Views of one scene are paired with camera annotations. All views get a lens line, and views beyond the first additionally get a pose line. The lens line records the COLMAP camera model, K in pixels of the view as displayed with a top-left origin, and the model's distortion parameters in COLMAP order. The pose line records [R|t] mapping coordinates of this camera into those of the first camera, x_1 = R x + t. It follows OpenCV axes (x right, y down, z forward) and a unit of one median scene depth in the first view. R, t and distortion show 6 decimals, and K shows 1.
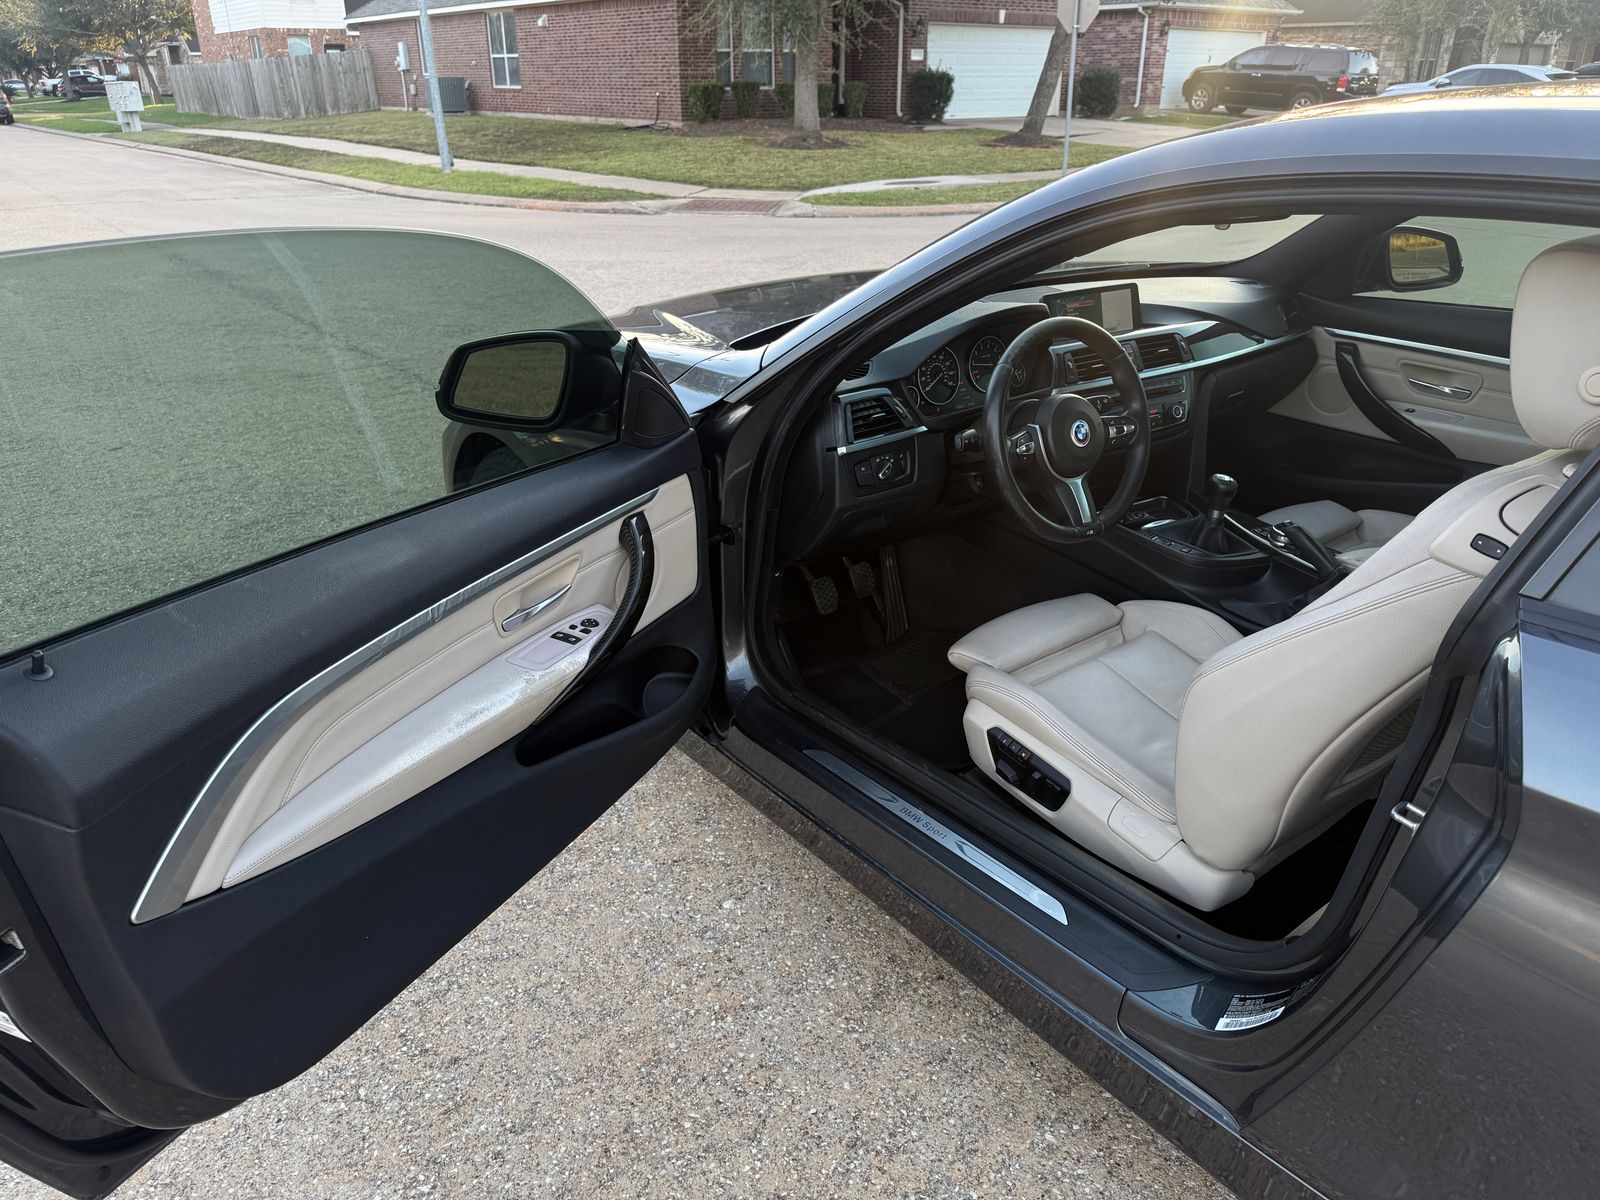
lens RADIAL K [[1131.9, 0, 804.0], [0, 1131.9, 592.3], [0, 0, 1]] dist [0.012989, -0.027935]
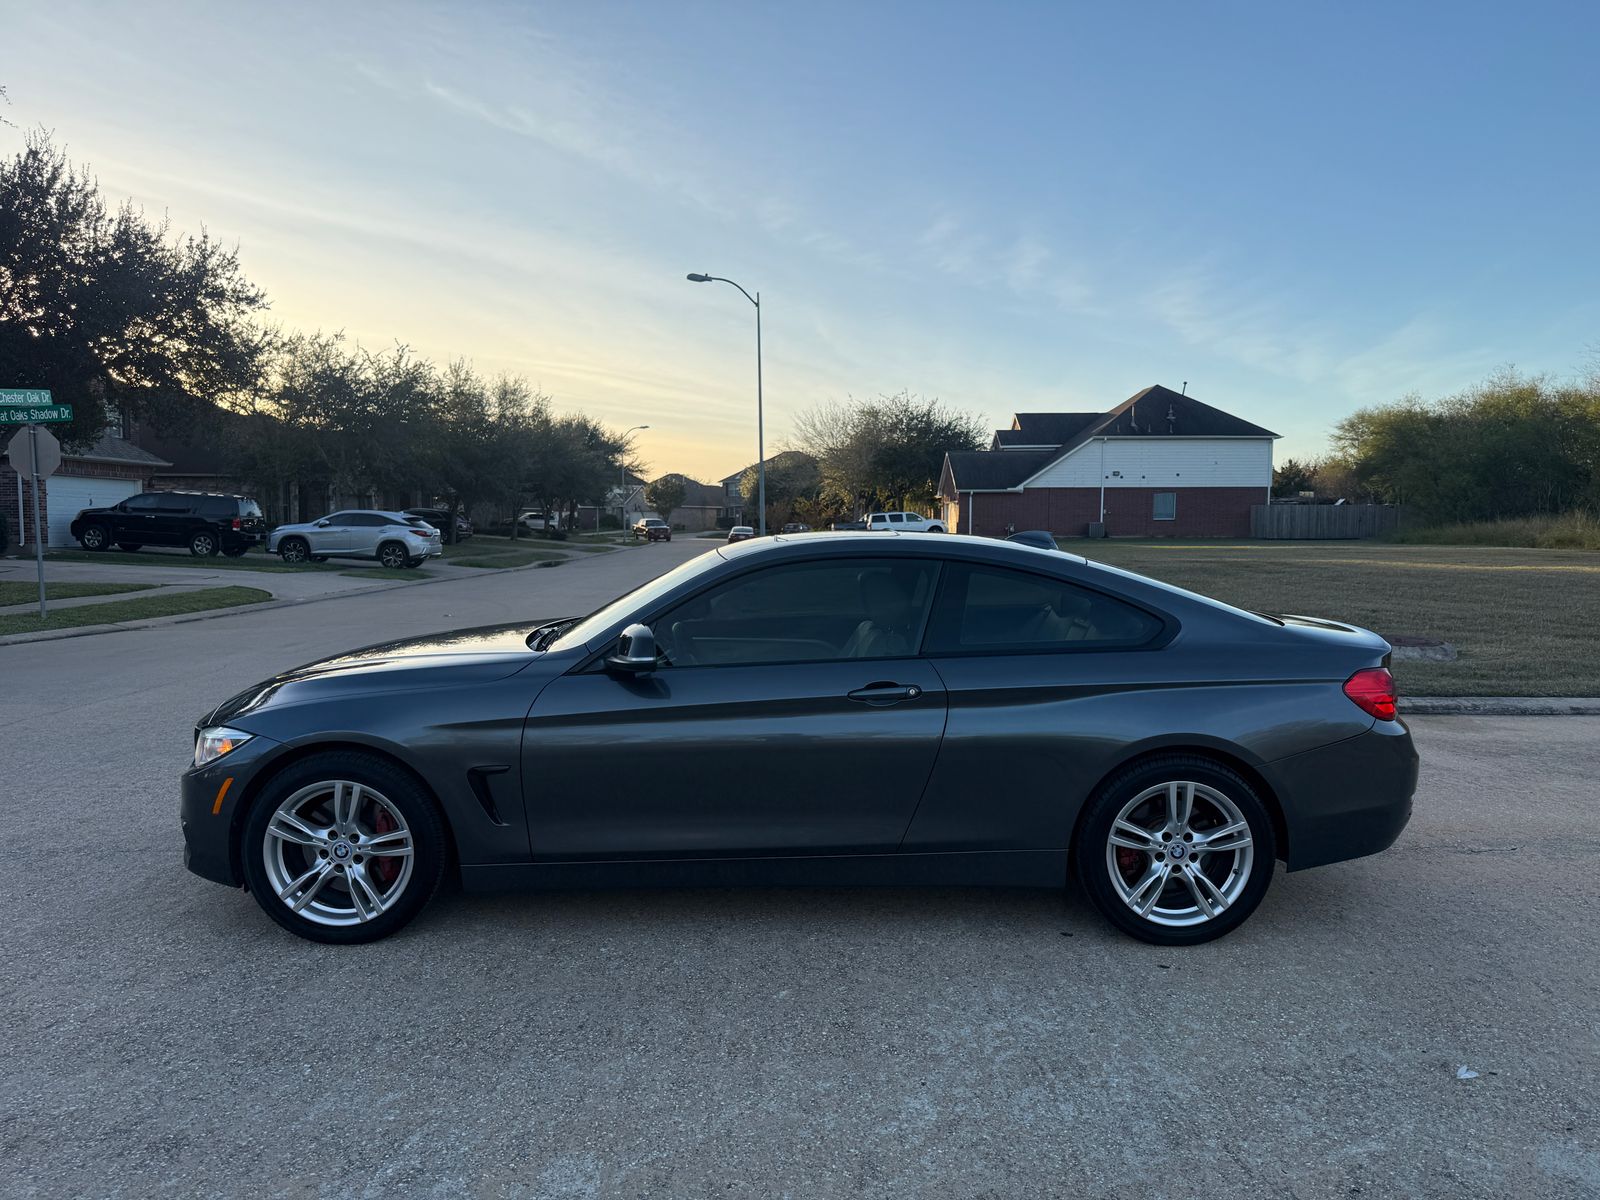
lens RADIAL K [[1131.9, 0, 807.7], [0, 1131.9, 588.8], [0, 0, 1]] dist [0.012989, -0.027935]
pose [[0.593506, -0.038363, 0.803915, -0.116212], [0.322668, 0.926416, -0.194007, 0.017807], [-0.737317, 0.374542, 0.562212, -0.041843]]
